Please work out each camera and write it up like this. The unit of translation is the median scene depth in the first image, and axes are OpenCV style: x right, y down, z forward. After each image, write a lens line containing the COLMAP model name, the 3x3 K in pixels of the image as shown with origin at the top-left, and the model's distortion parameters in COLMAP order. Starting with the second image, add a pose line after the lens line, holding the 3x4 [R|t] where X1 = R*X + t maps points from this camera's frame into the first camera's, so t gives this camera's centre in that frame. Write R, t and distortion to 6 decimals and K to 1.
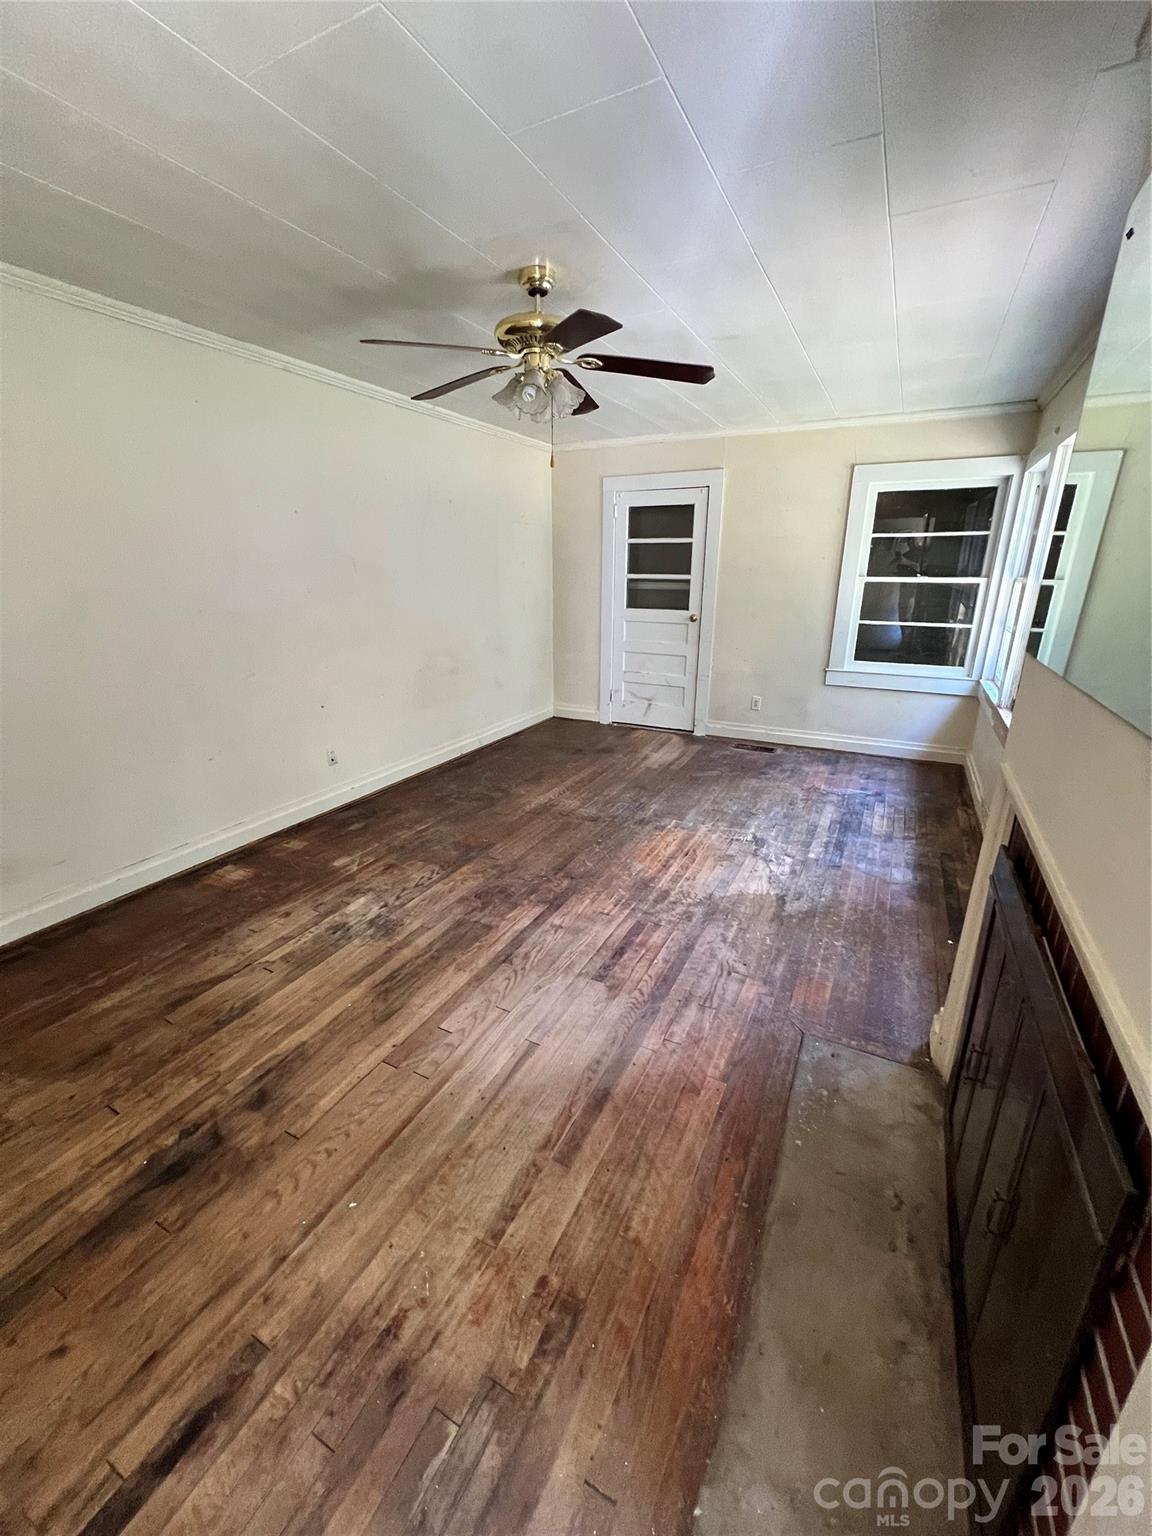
lens RADIAL K [[615.8, 0, 578.0], [0, 615.8, 764.0], [0, 0, 1]] dist [-0.000401, 0.000394]
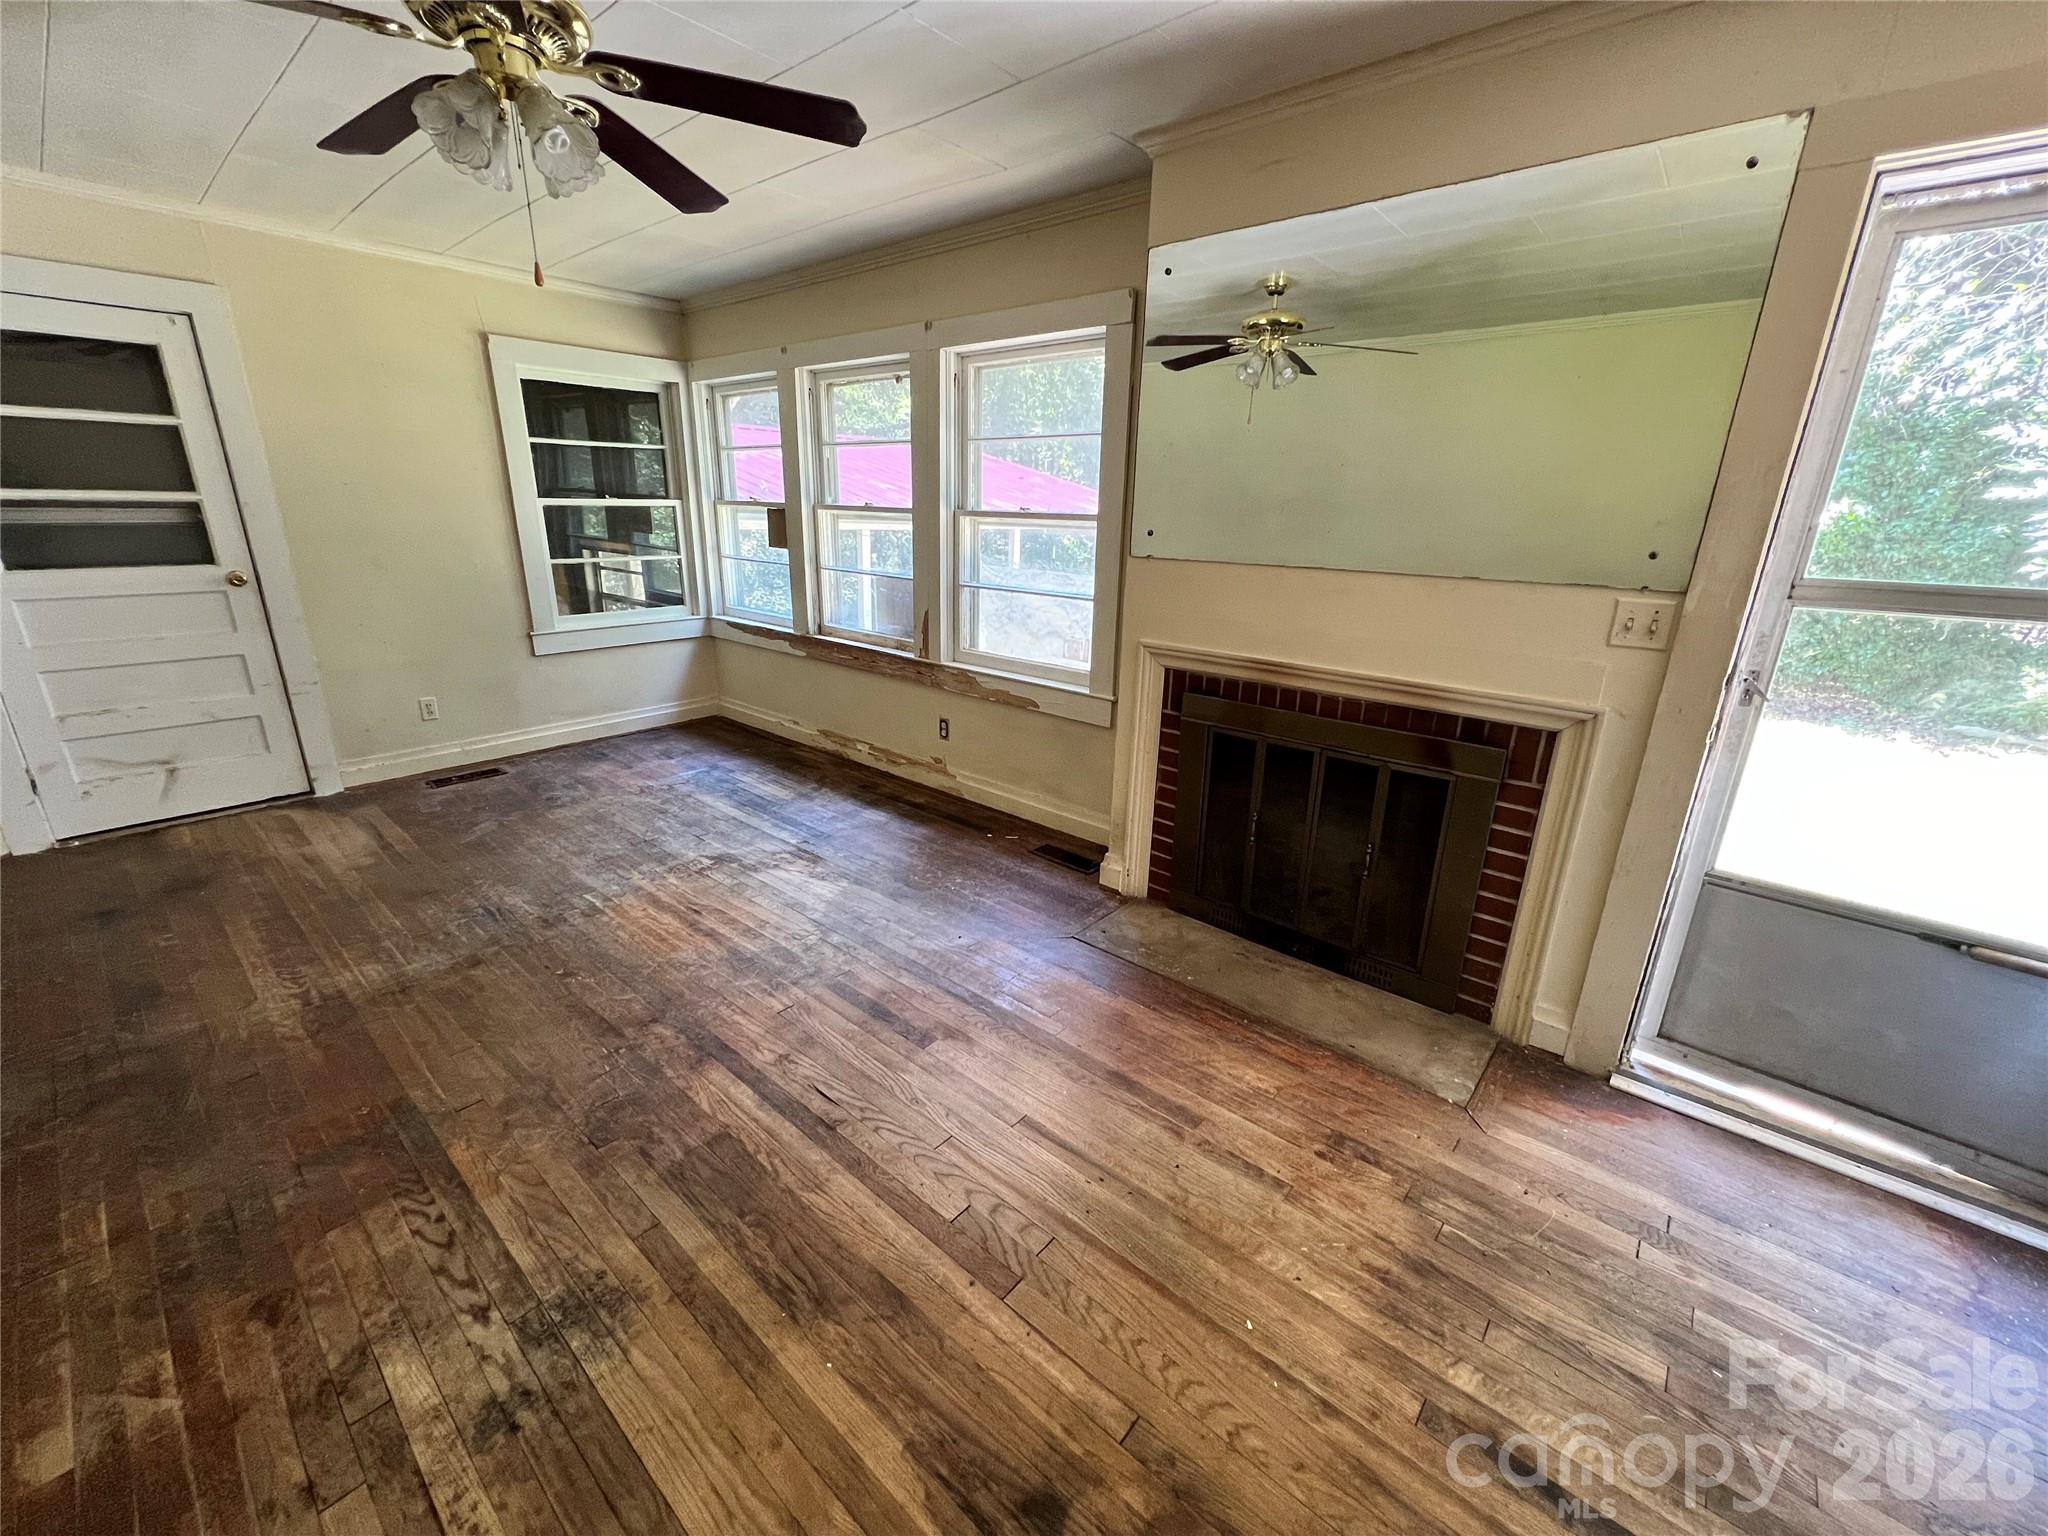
lens RADIAL K [[821.0, 0, 1024.7], [0, 821.0, 761.3], [0, 0, 1]] dist [-0.000401, 0.000394]
pose [[0.234860, -0.292929, 0.926841, -0.637626], [0.279061, 0.933691, 0.224381, -0.131732], [-0.931110, 0.205947, 0.301031, 0.440926]]
